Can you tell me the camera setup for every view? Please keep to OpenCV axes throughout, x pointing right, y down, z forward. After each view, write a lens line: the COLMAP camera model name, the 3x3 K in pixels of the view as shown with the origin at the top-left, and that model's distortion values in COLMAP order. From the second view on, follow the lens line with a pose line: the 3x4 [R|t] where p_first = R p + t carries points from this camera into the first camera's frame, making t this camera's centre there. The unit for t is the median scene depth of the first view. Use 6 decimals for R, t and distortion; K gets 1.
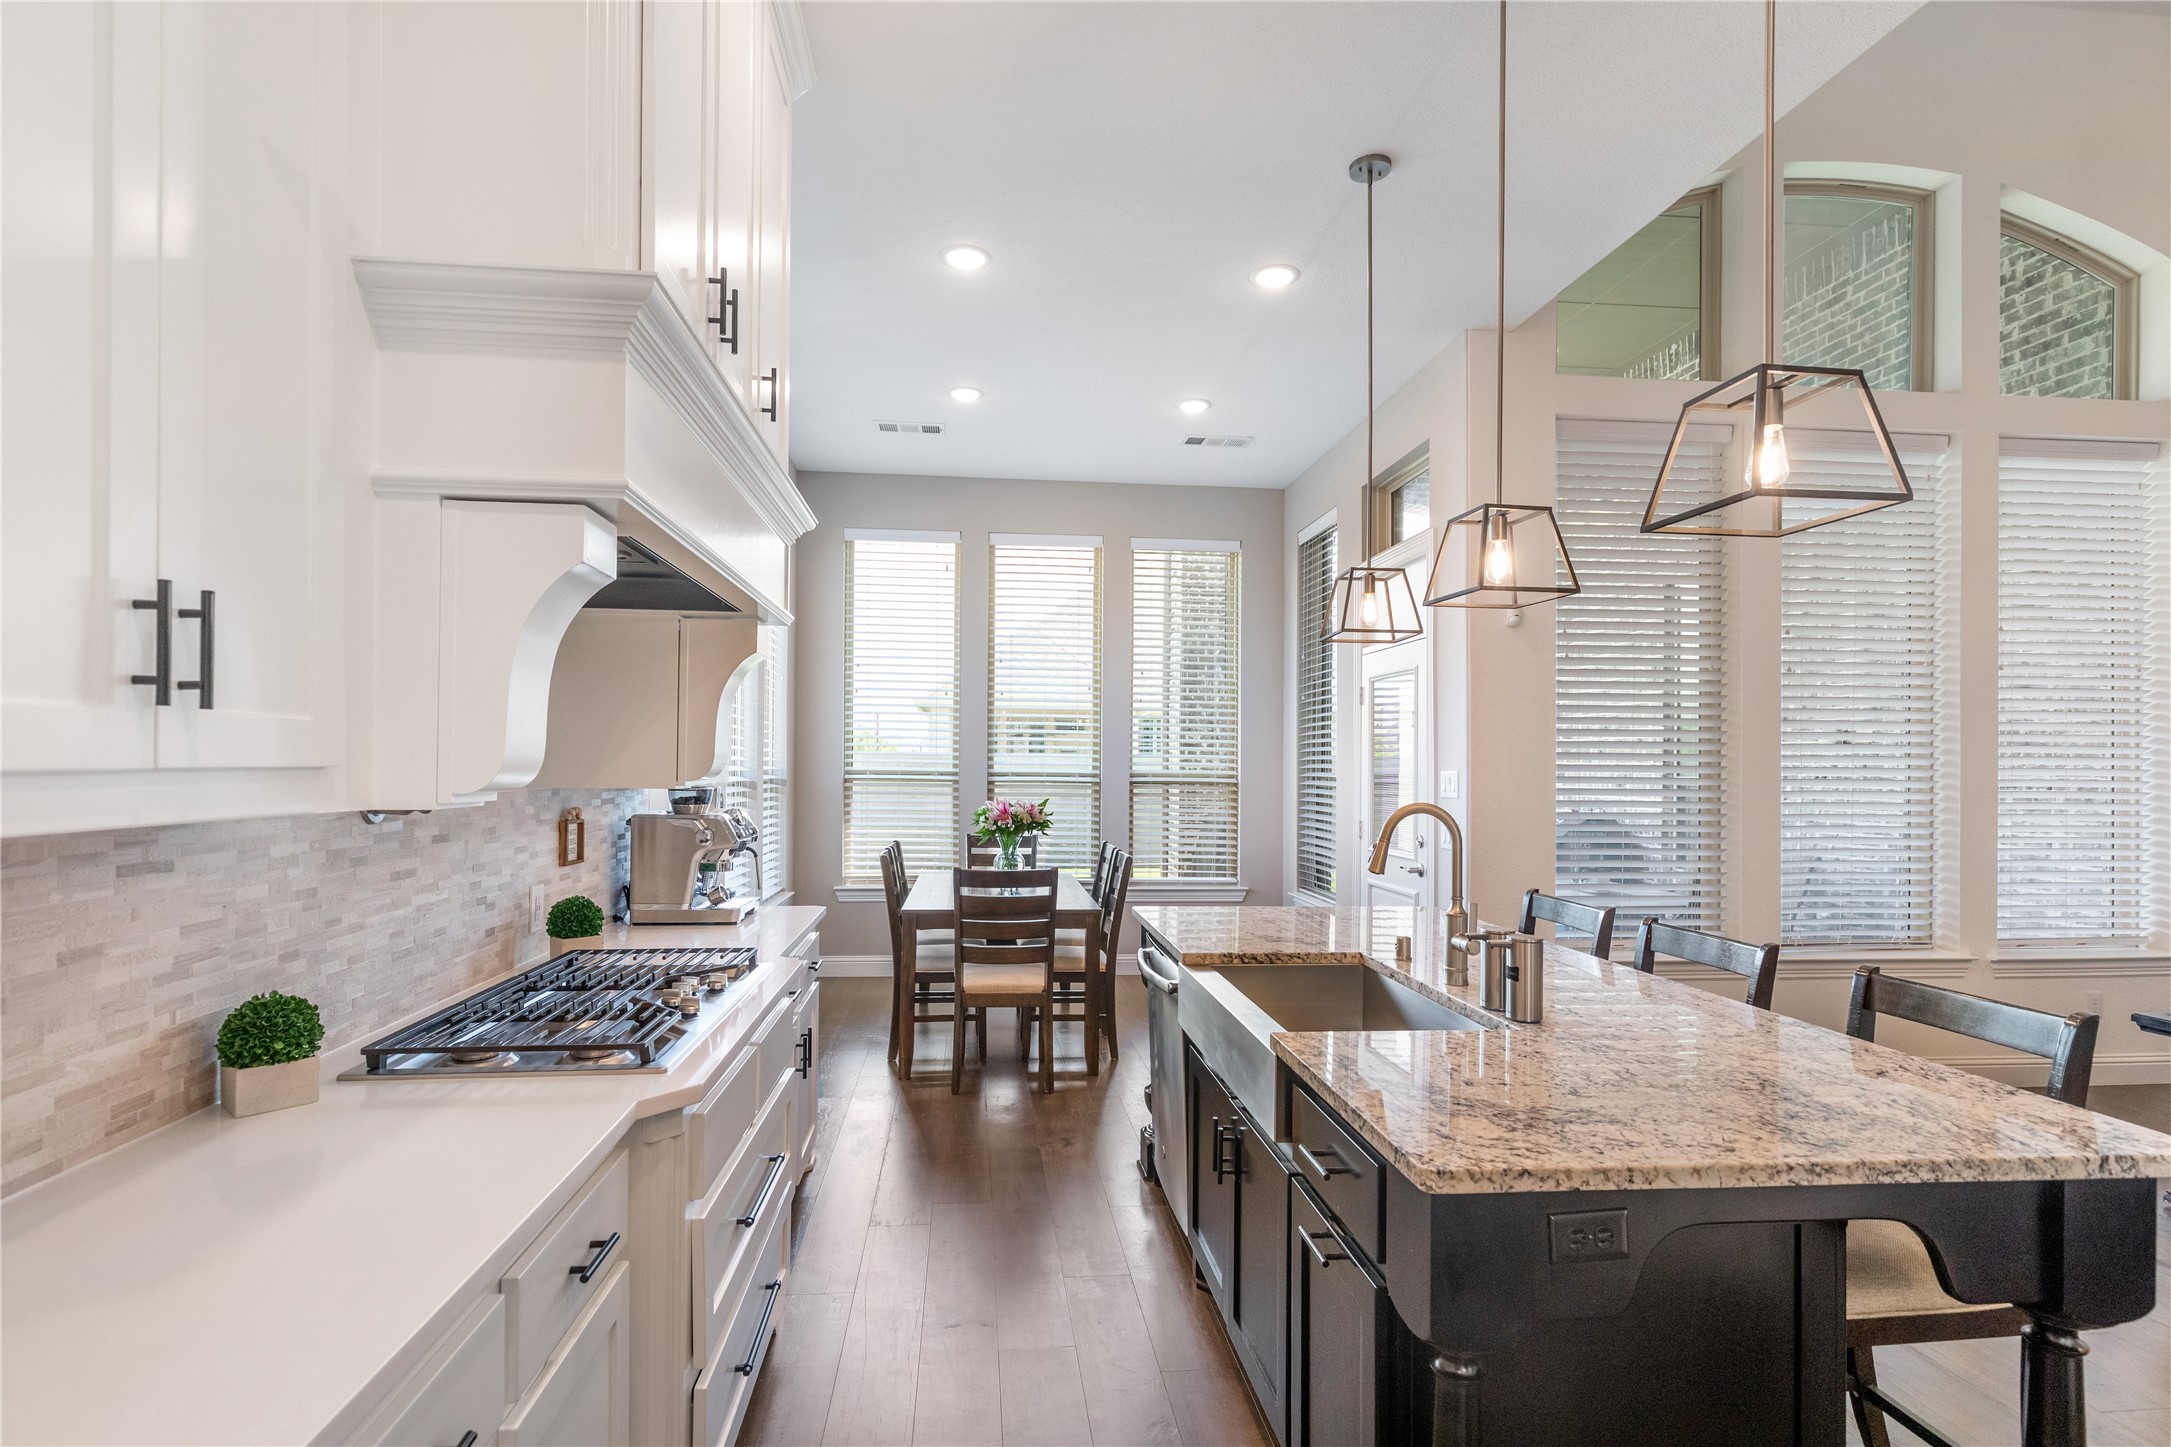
lens RADIAL K [[1010.9, 0, 1063.8], [0, 1010.9, 768.1], [0, 0, 1]] dist [0.007577, -0.000282]
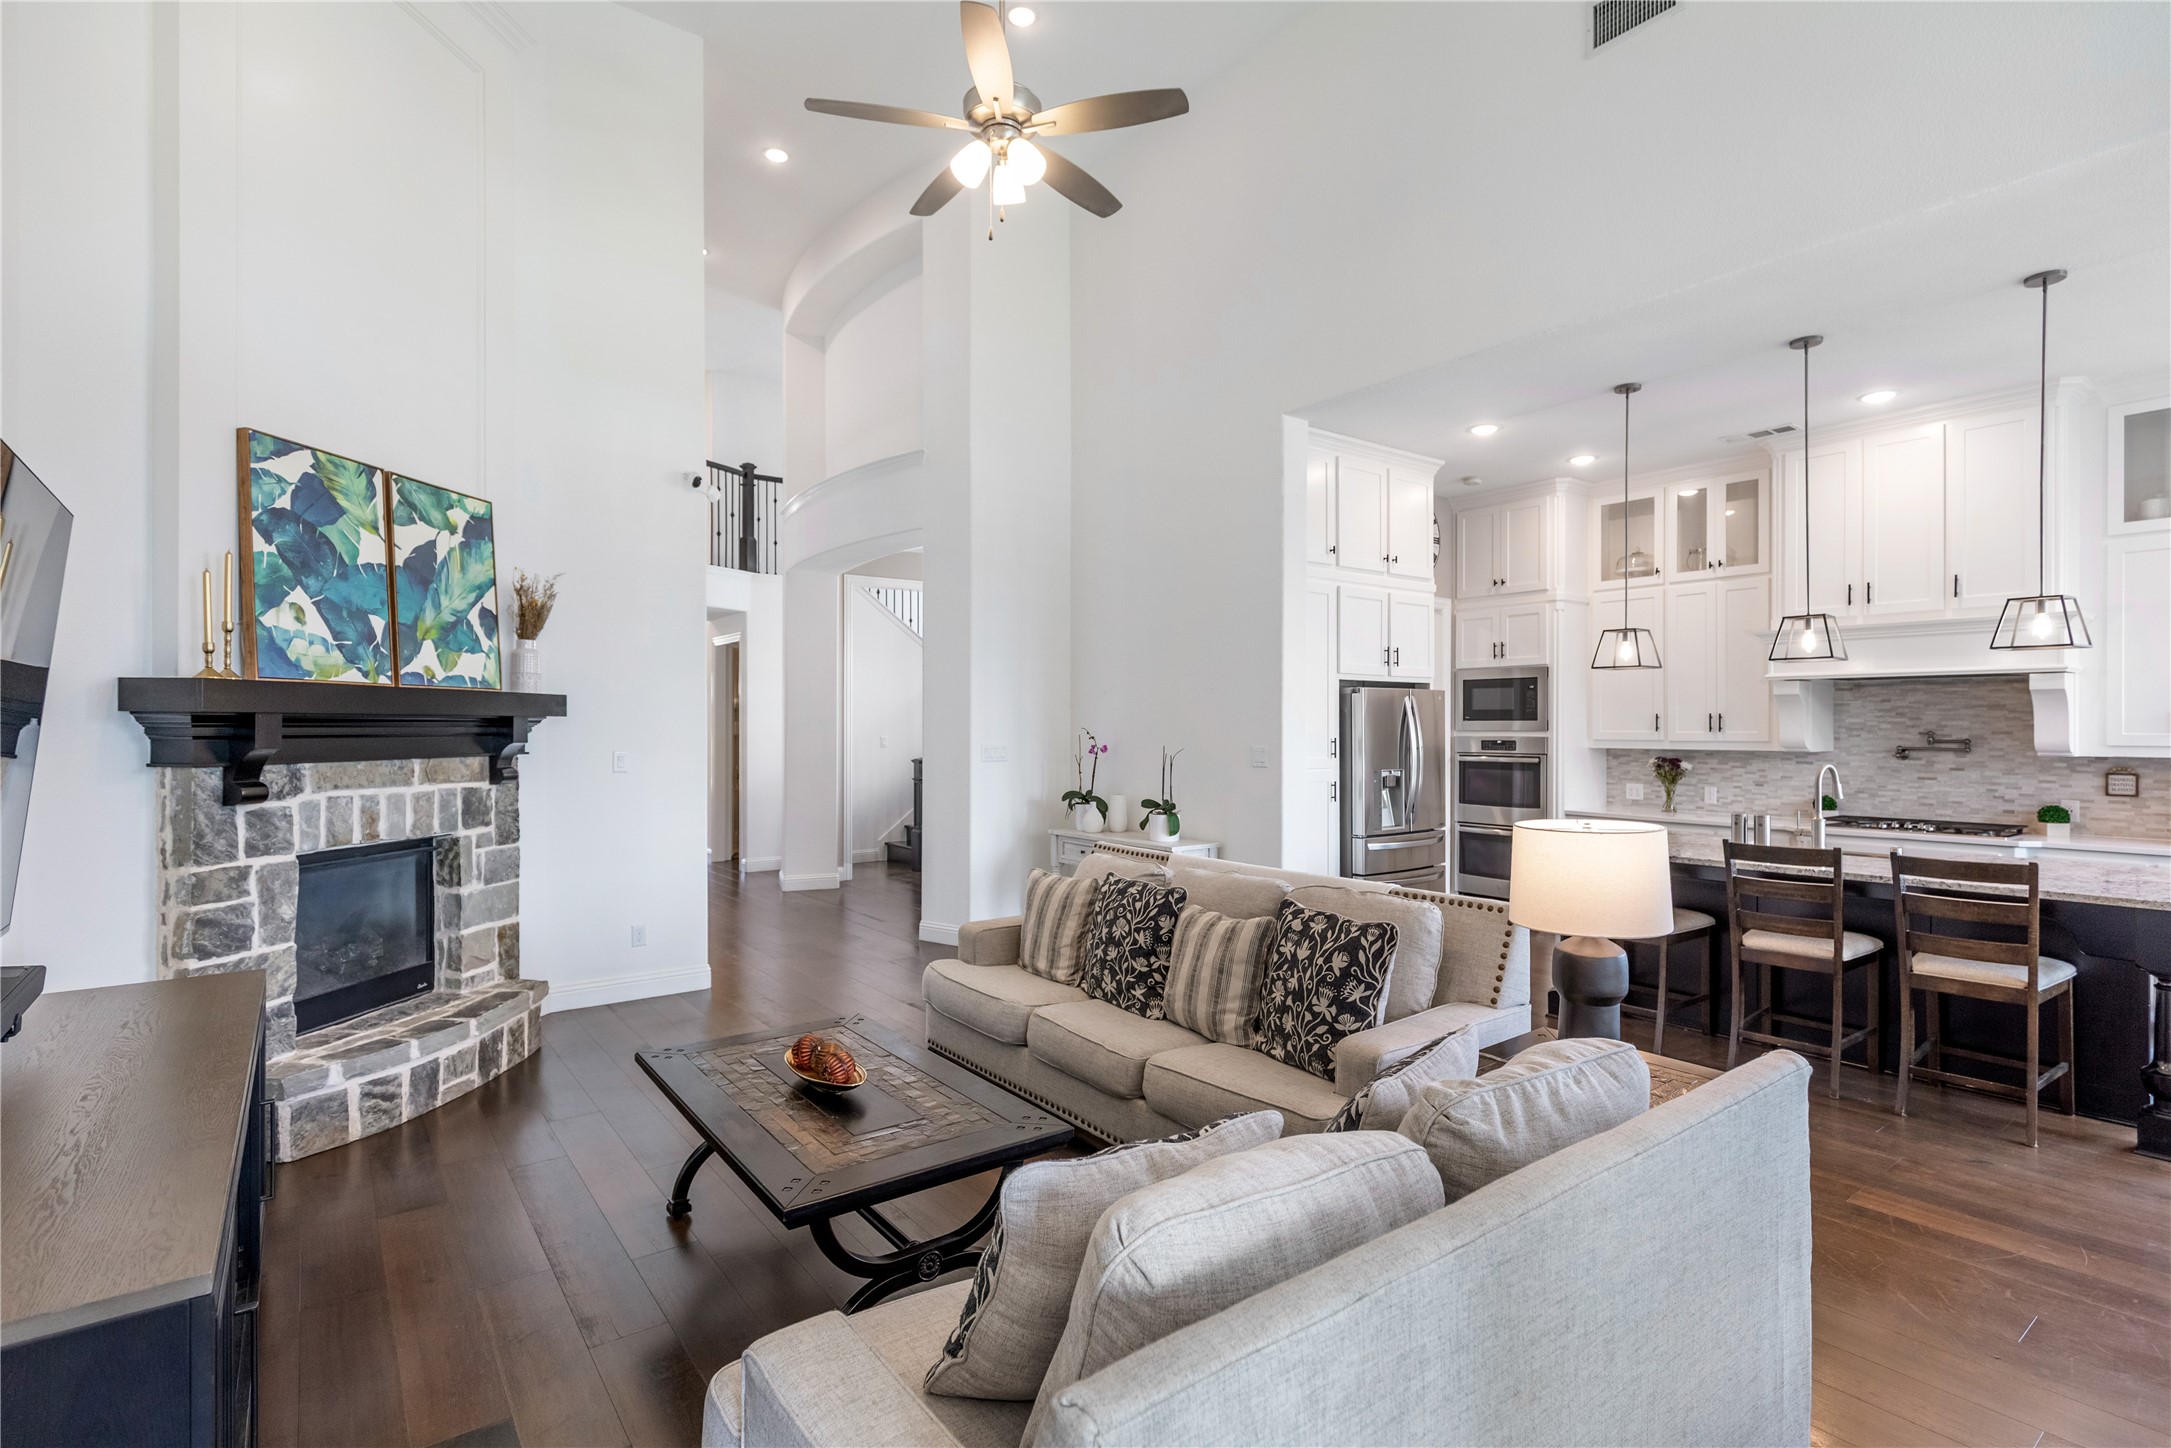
lens RADIAL K [[1022.6, 0, 1085.5], [0, 1022.6, 724.0], [0, 0, 1]] dist [0.002673, -0.000052]
pose [[-0.853714, -0.010827, -0.520629, 4.201988], [-0.009068, 0.999941, -0.005926, -0.022398], [0.520662, -0.000338, -0.853763, 3.130112]]
